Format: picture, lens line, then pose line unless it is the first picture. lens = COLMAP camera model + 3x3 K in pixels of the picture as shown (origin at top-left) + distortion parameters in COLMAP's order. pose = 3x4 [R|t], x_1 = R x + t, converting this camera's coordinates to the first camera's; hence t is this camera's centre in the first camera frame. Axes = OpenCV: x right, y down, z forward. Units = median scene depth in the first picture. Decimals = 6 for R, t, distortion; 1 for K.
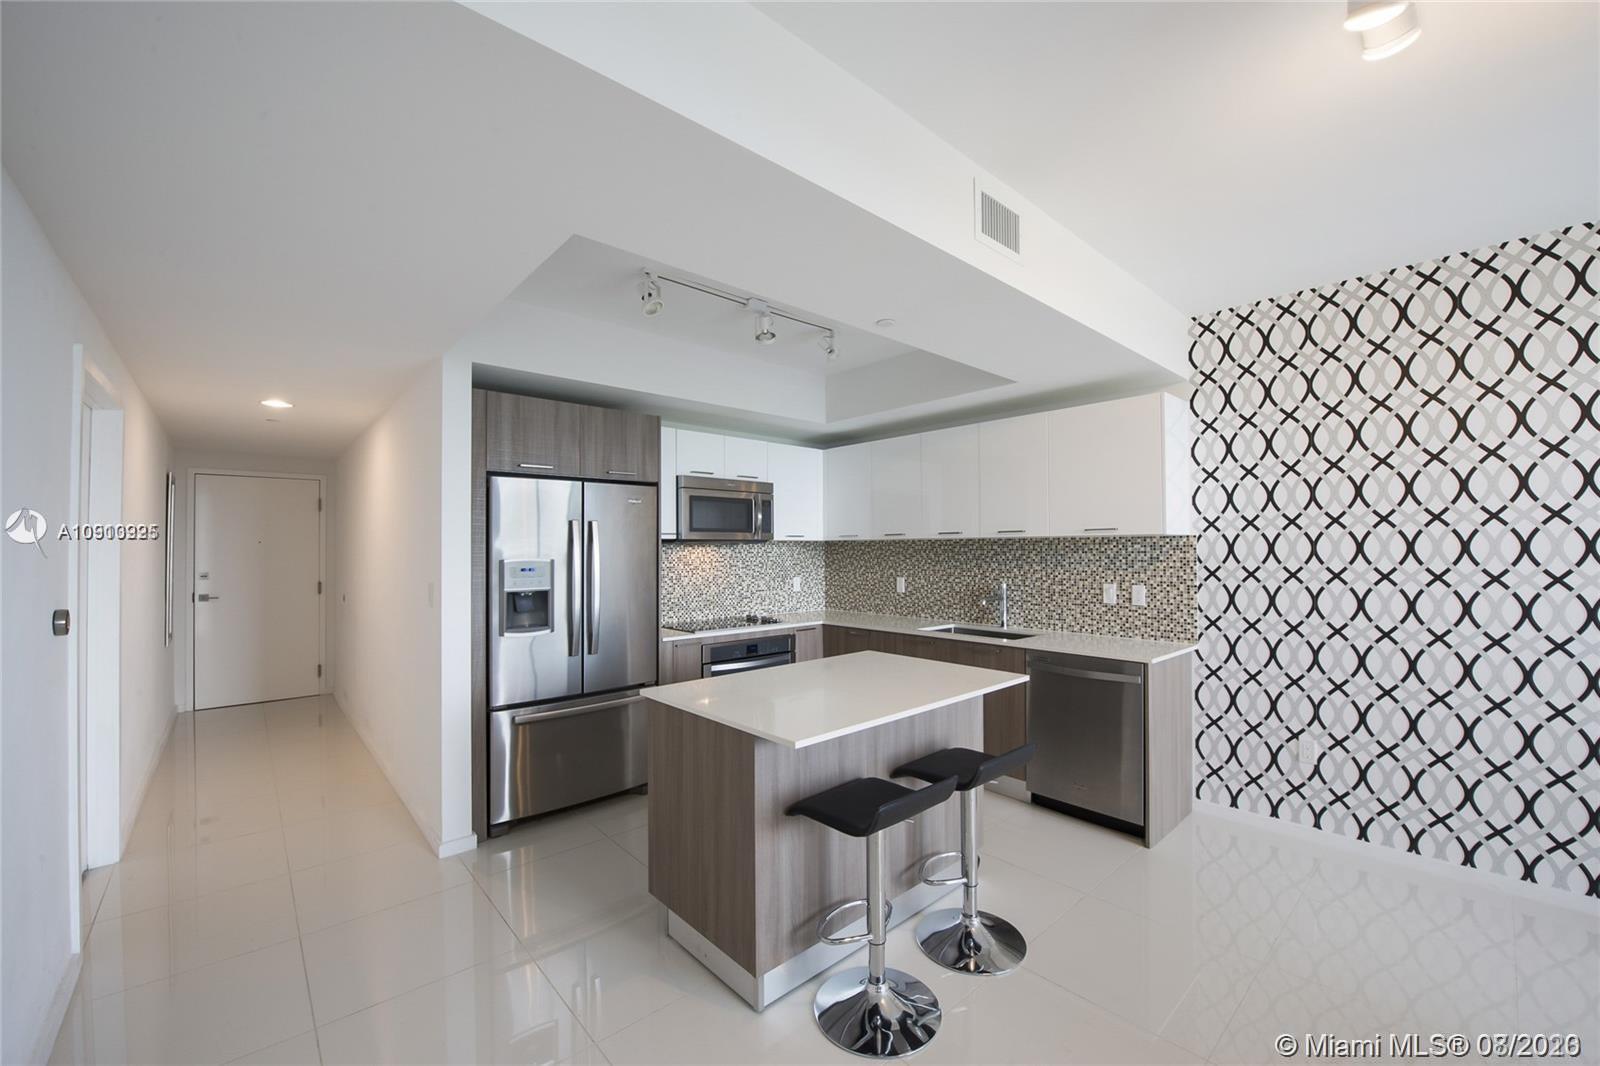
lens RADIAL K [[645.1, 0, 802.0], [0, 645.1, 536.6], [0, 0, 1]] dist [-0.000490, -0.000107]
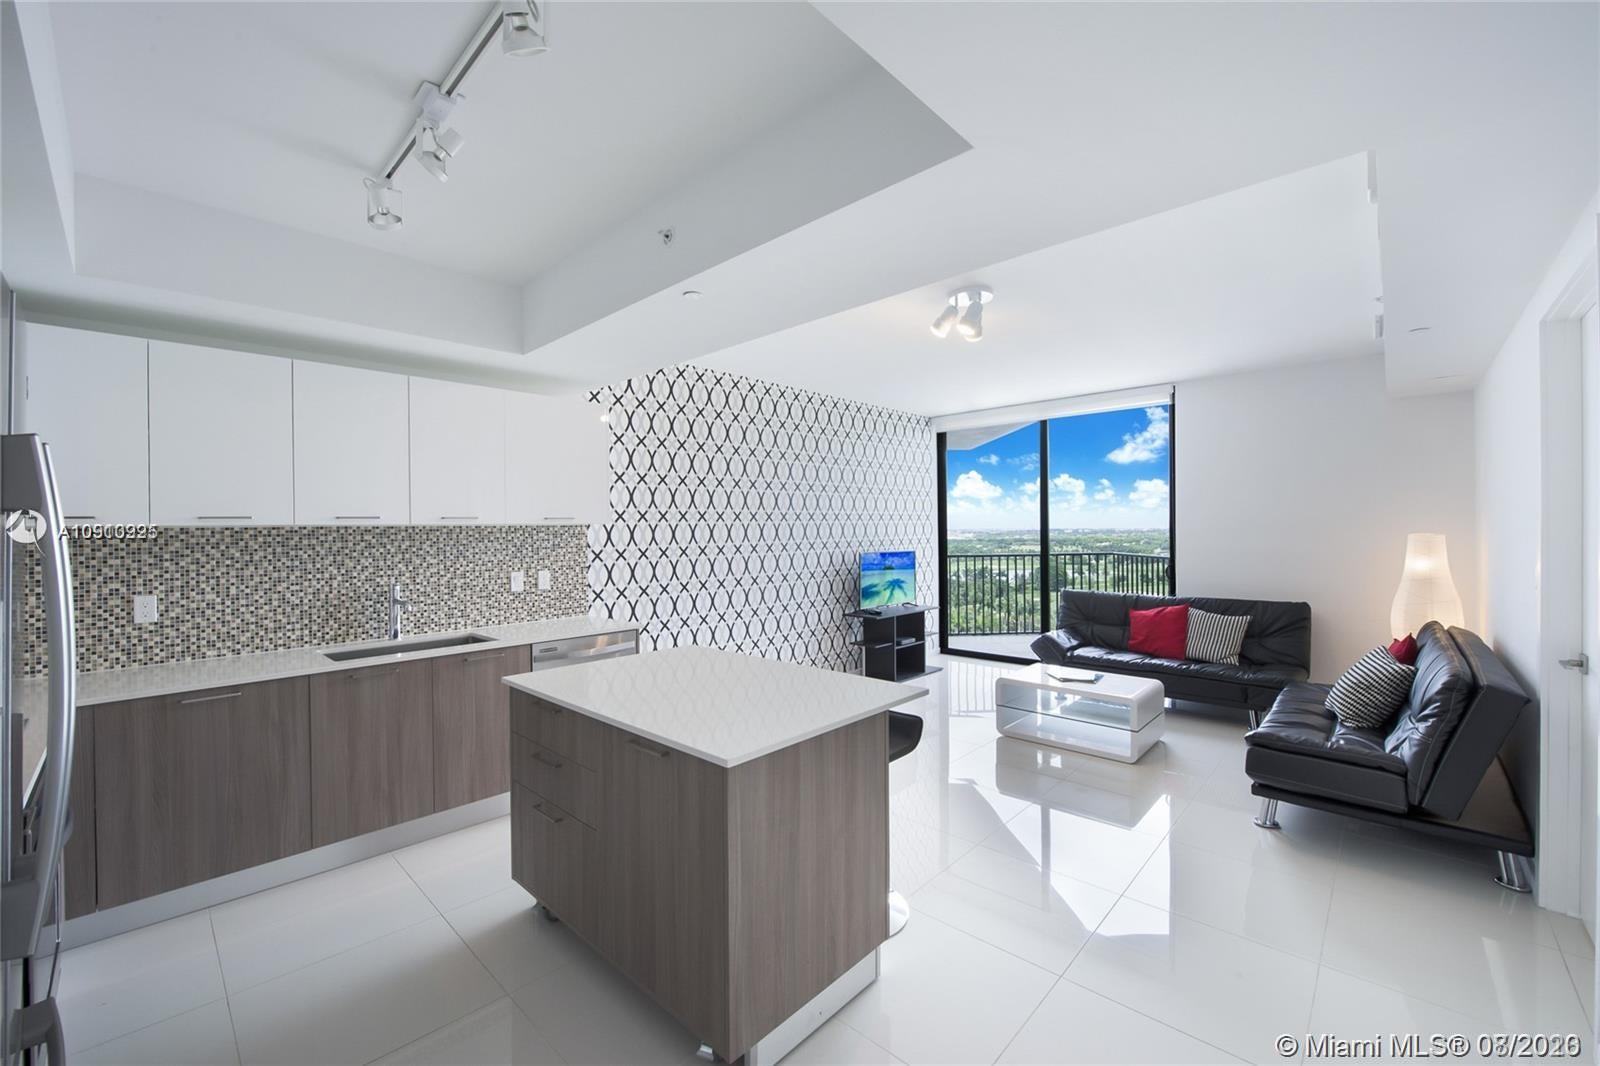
lens RADIAL K [[645.1, 0, 801.8], [0, 645.1, 534.6], [0, 0, 1]] dist [-0.000490, -0.000107]
pose [[-0.074410, 0.000880, 0.997227, -0.498288], [-0.000056, 1.000000, -0.000887, 0.013492], [-0.997228, -0.000122, -0.074410, 0.549361]]
